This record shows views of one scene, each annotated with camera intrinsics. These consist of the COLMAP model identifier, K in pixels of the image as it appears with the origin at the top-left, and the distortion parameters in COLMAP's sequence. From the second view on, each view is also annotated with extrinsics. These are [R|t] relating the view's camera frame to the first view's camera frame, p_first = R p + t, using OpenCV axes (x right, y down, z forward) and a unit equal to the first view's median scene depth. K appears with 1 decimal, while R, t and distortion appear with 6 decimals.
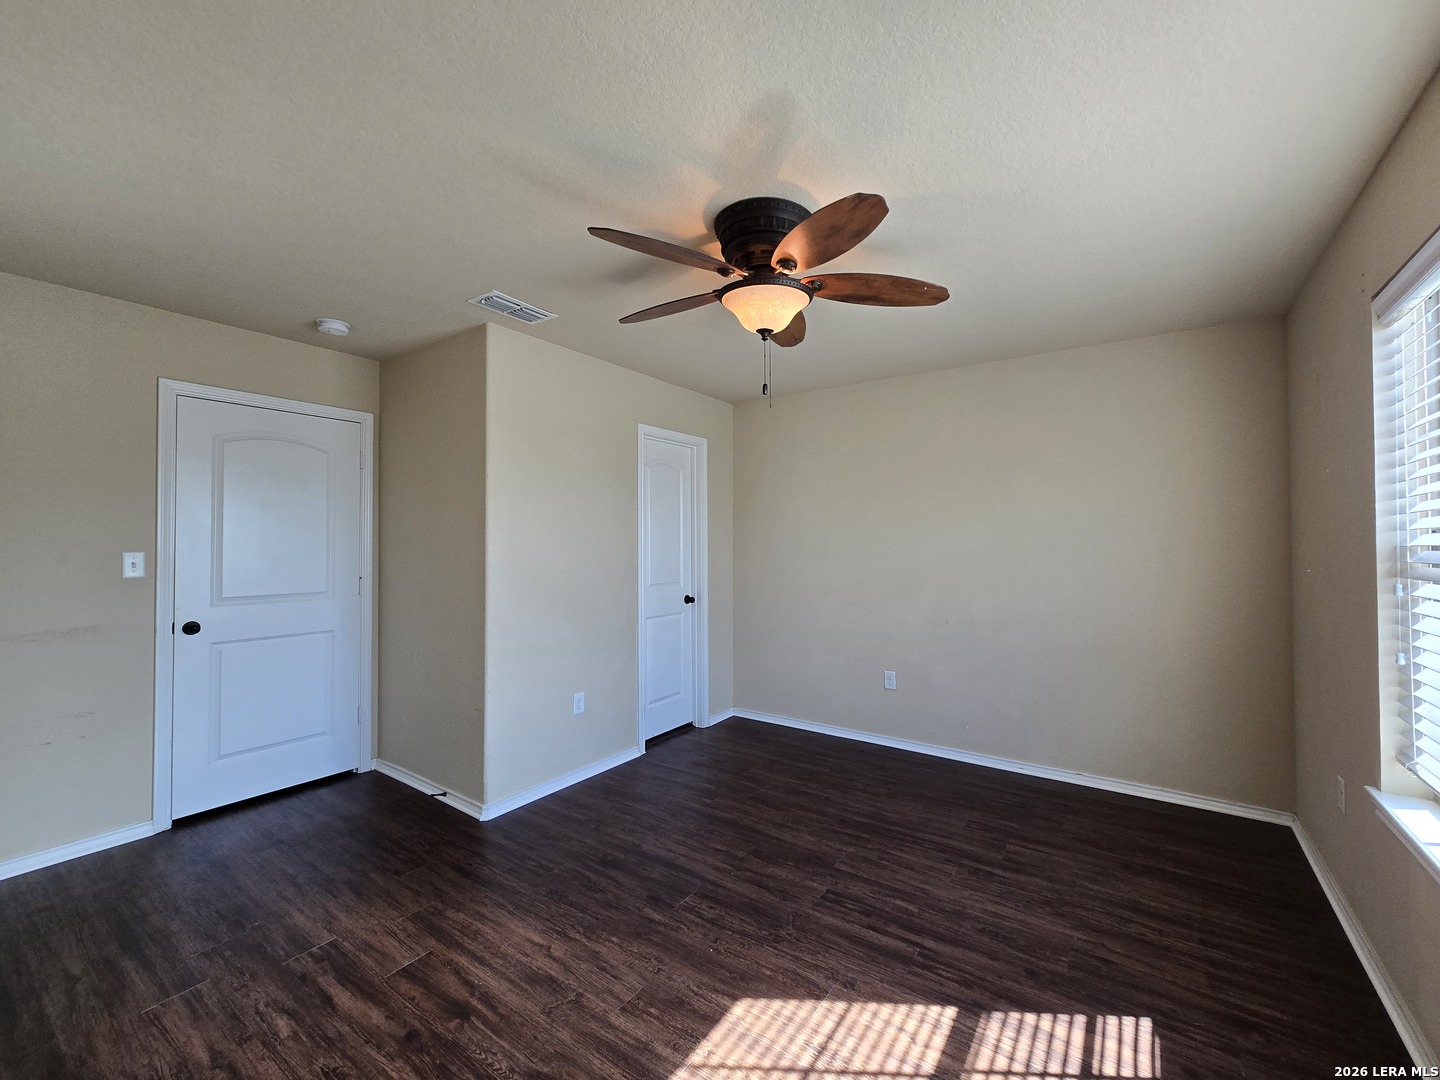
lens RADIAL K [[592.2, 0, 732.2], [0, 592.2, 535.4], [0, 0, 1]] dist [-0.000889, 0.001209]
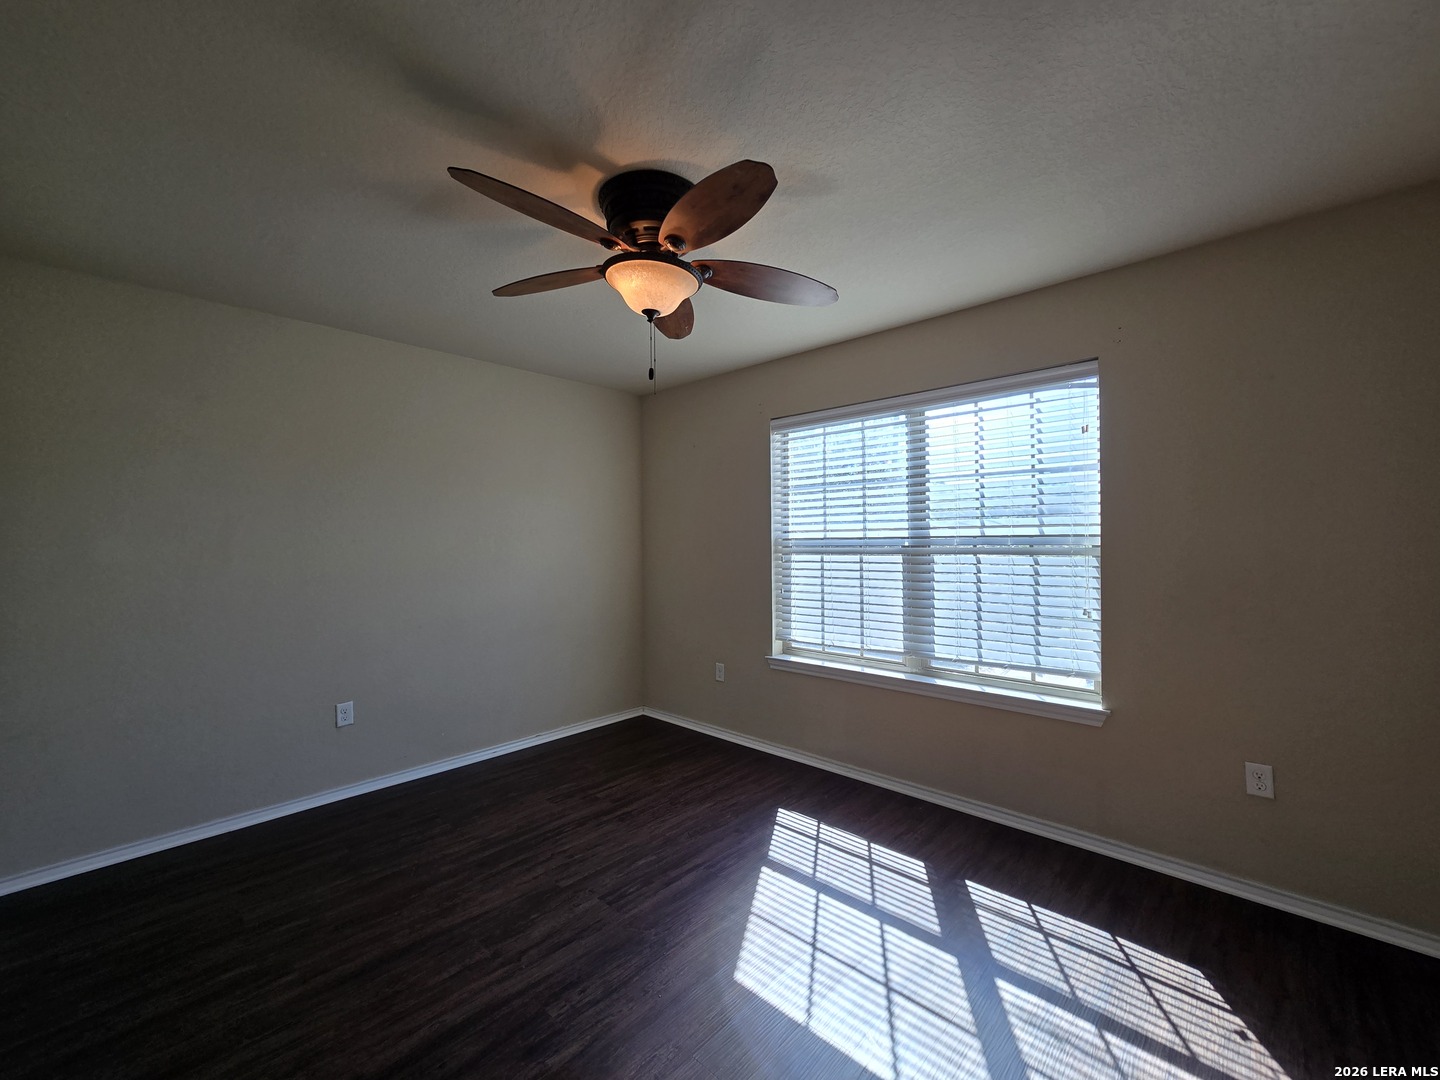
lens RADIAL K [[597.3, 0, 741.1], [0, 597.3, 540.2], [0, 0, 1]] dist [0.007225, 0.000399]
pose [[0.126295, -0.001500, 0.991992, -0.858240], [-0.008501, 0.999961, 0.002594, 0.017752], [-0.991956, -0.008760, 0.126277, 0.731717]]
